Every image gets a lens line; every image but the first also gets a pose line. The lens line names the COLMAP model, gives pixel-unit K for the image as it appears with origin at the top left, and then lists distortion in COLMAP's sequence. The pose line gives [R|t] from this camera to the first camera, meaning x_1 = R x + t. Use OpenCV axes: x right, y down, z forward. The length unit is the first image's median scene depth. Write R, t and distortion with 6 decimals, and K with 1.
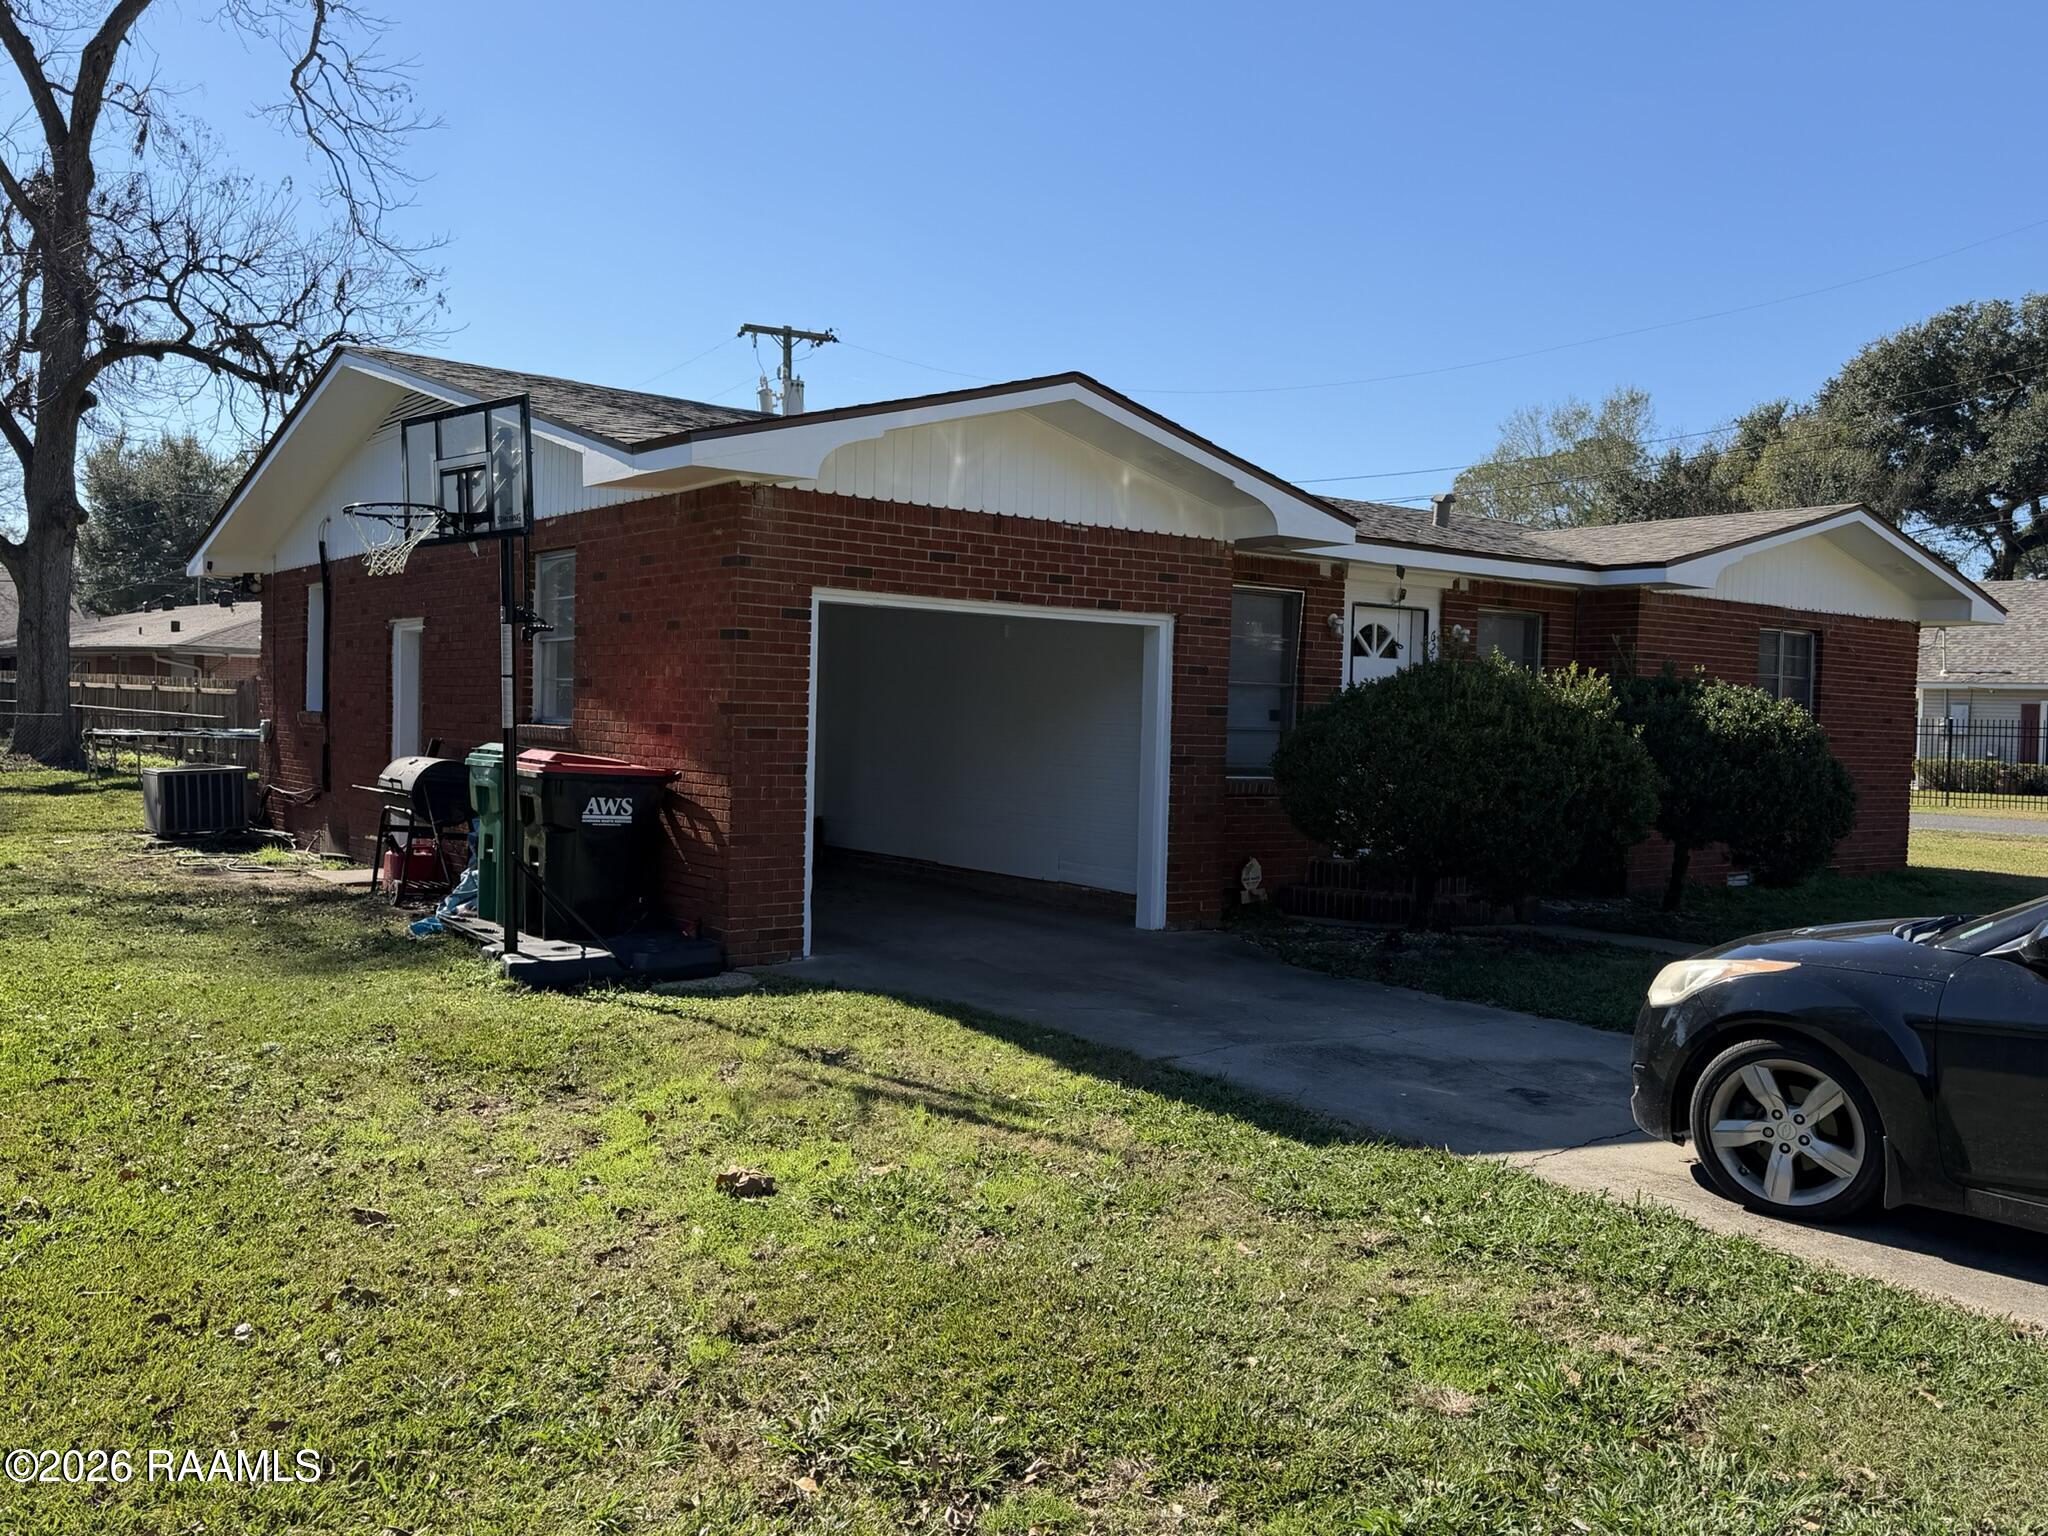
lens RADIAL K [[1620.2, 0, 1024.0], [0, 1620.2, 768.0], [0, 0, 1]] dist [0.117735, -0.156628]
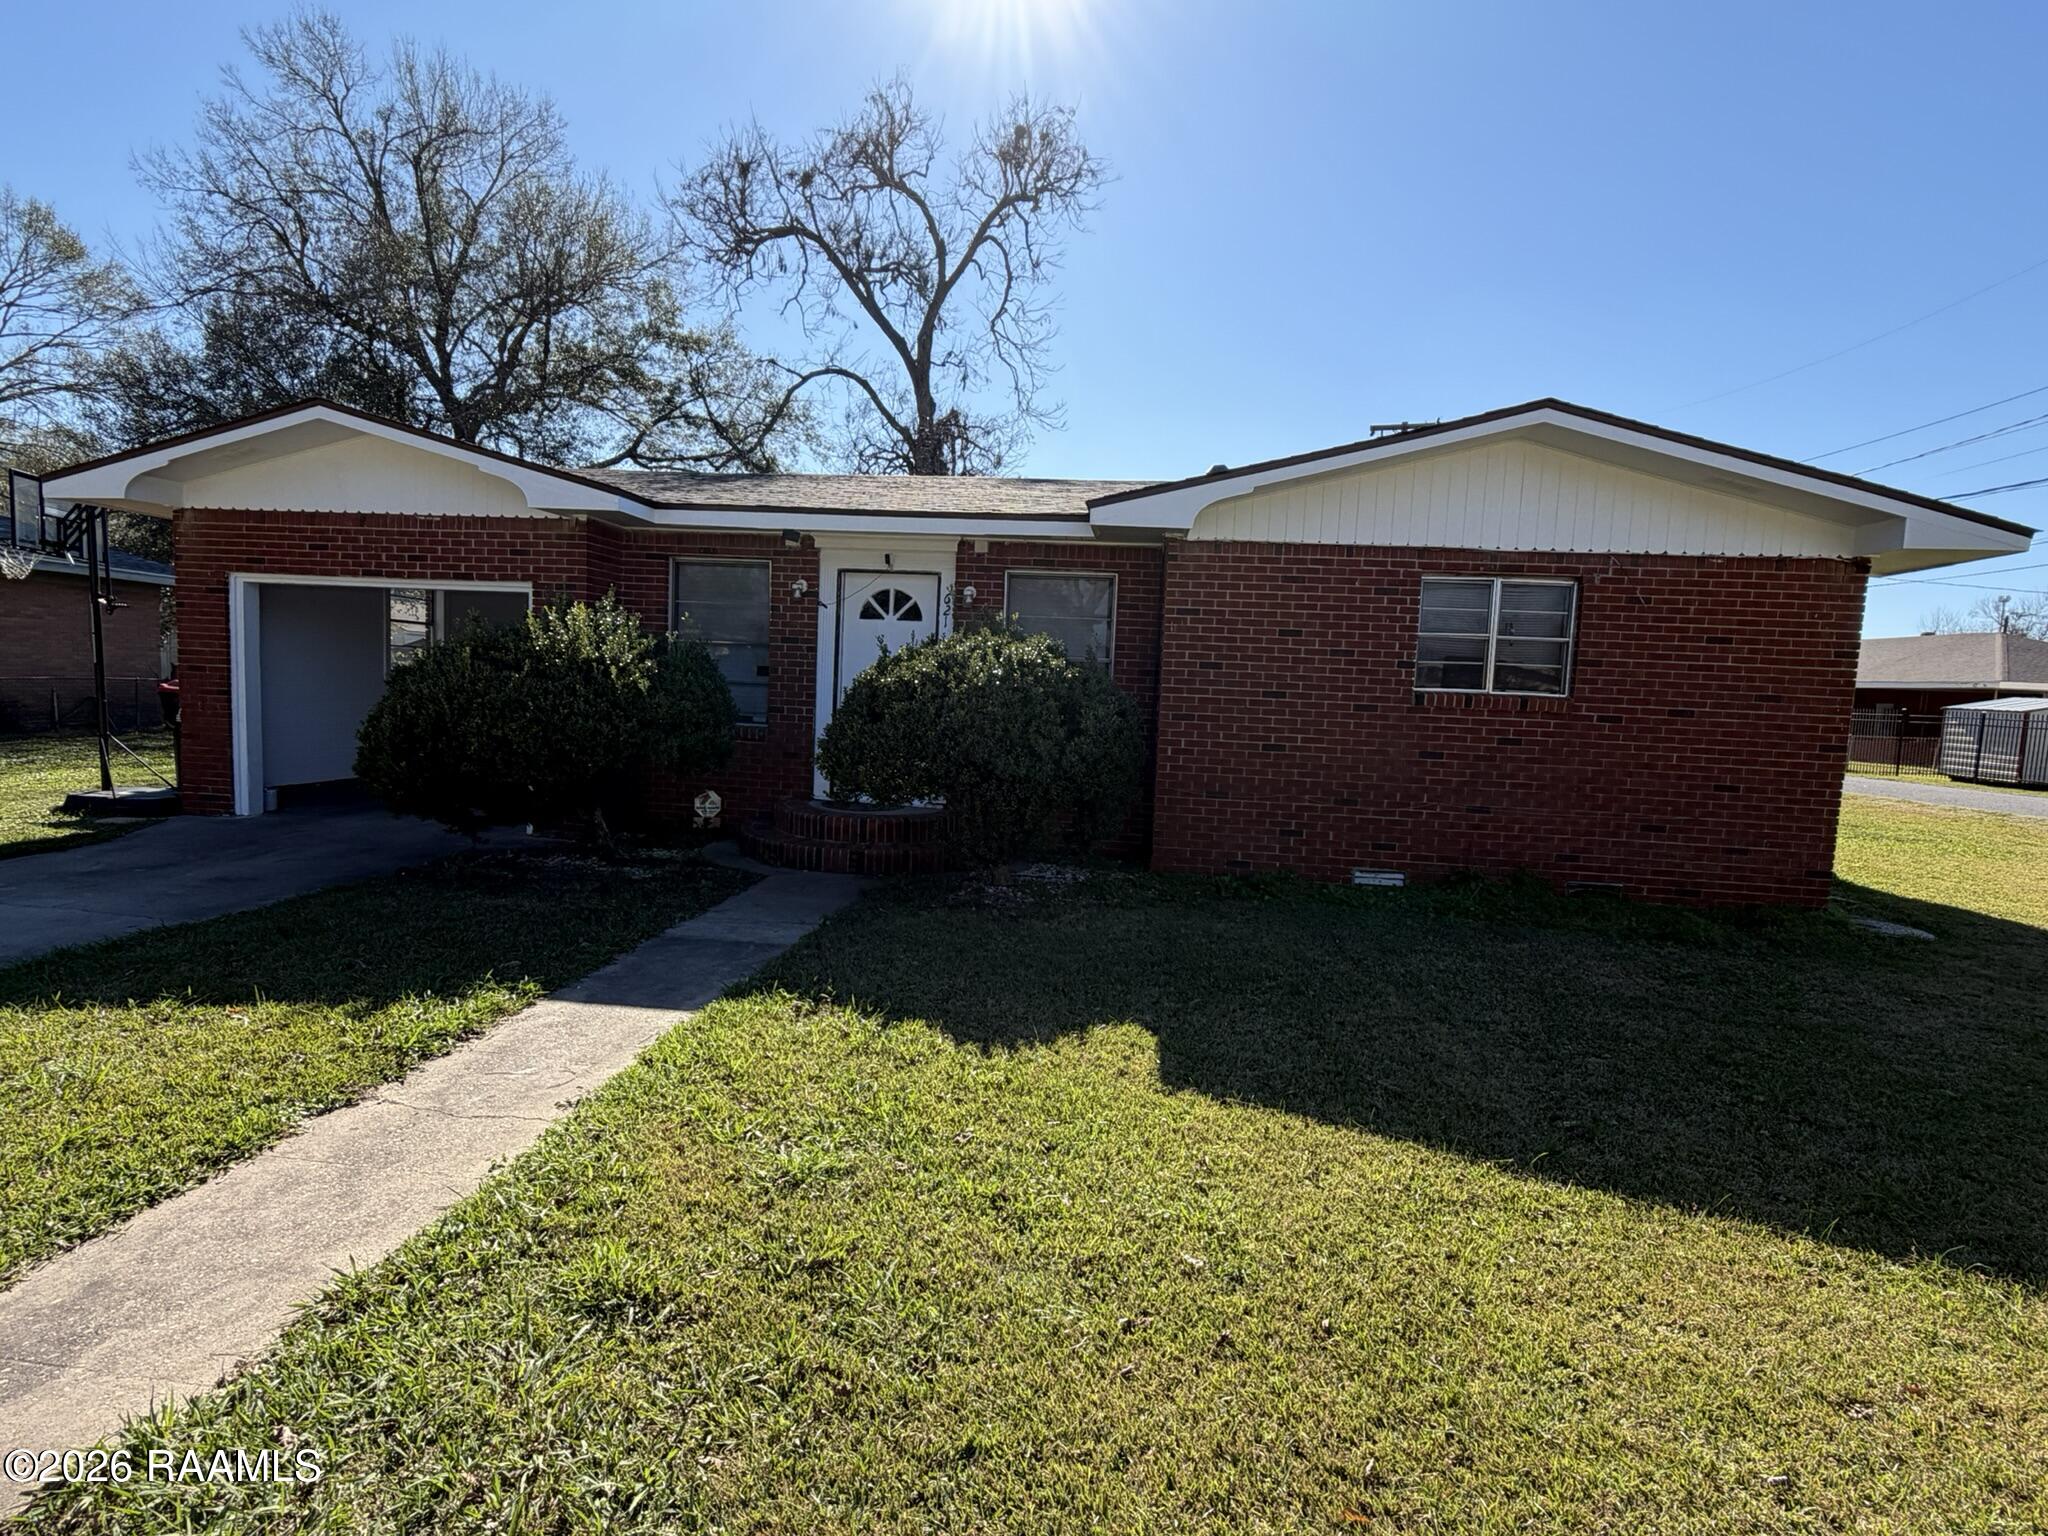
lens RADIAL K [[1016.8, 0, 1024.0], [0, 1016.8, 768.0], [0, 0, 1]] dist [-0.002875, 0.000327]
pose [[0.725178, 0.060335, -0.685913, 1.082500], [-0.047307, 0.998165, 0.037786, 0.000097], [0.686935, 0.005047, 0.726702, 0.831455]]
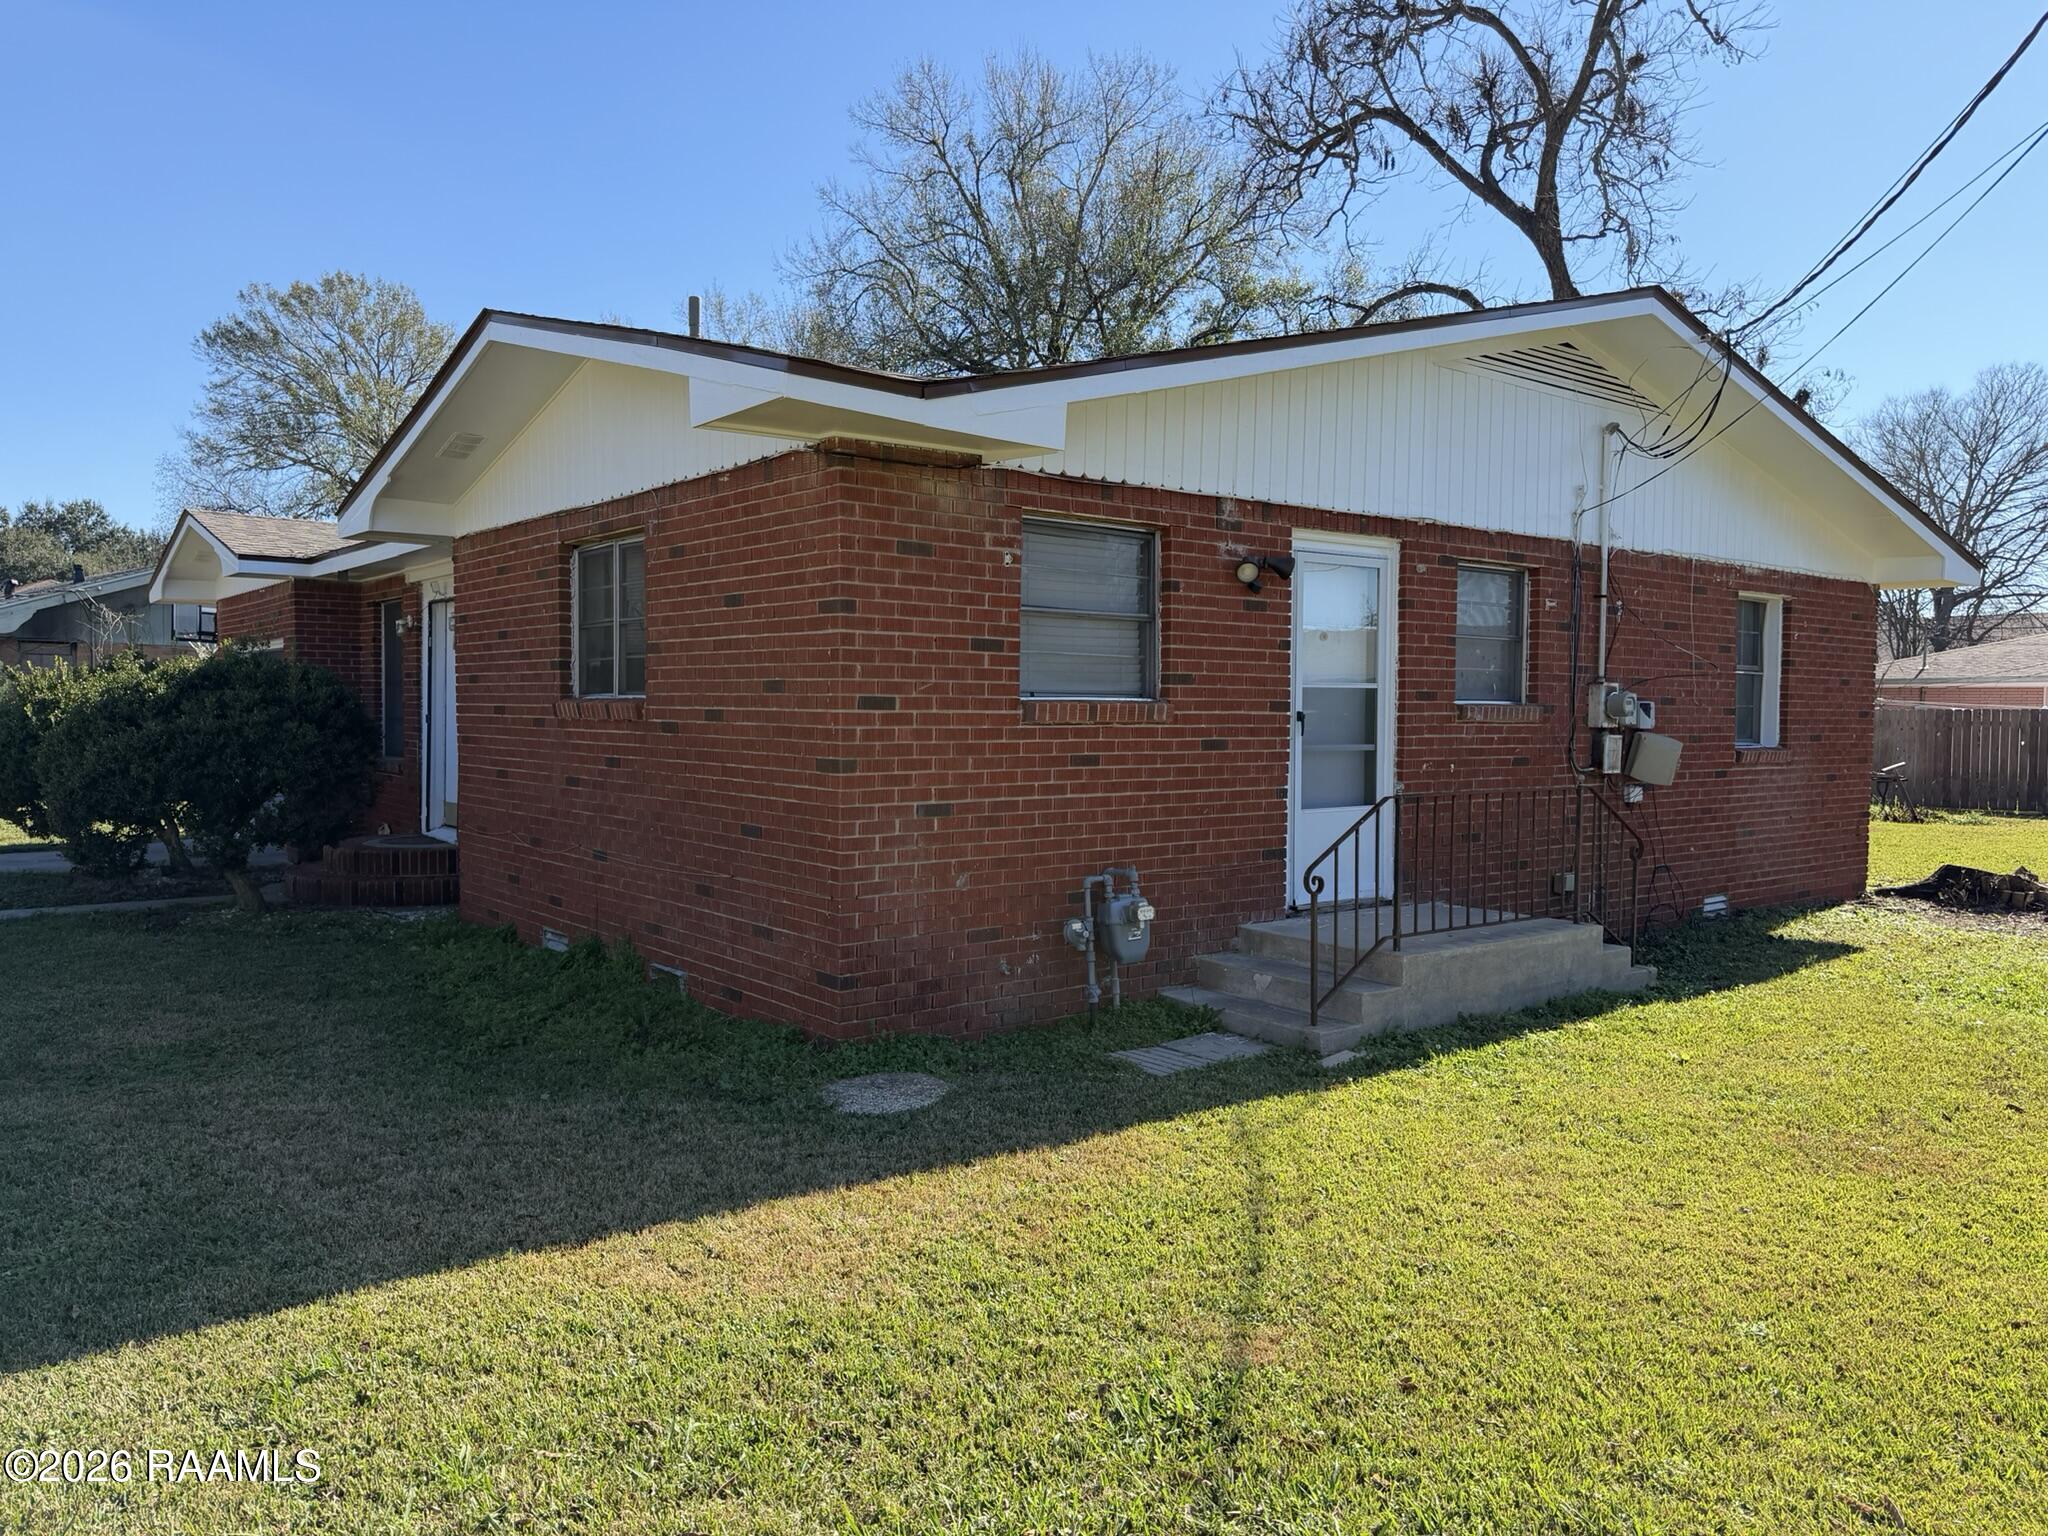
lens RADIAL K [[1443.0, 0, 1024.0], [0, 1443.0, 768.0], [0, 0, 1]] dist [-0.001116, -0.000357]
pose [[0.044156, 0.011906, -0.998954, 1.661471], [-0.045295, 0.998925, 0.009903, -0.023252], [0.997997, 0.044810, 0.044648, 1.922212]]
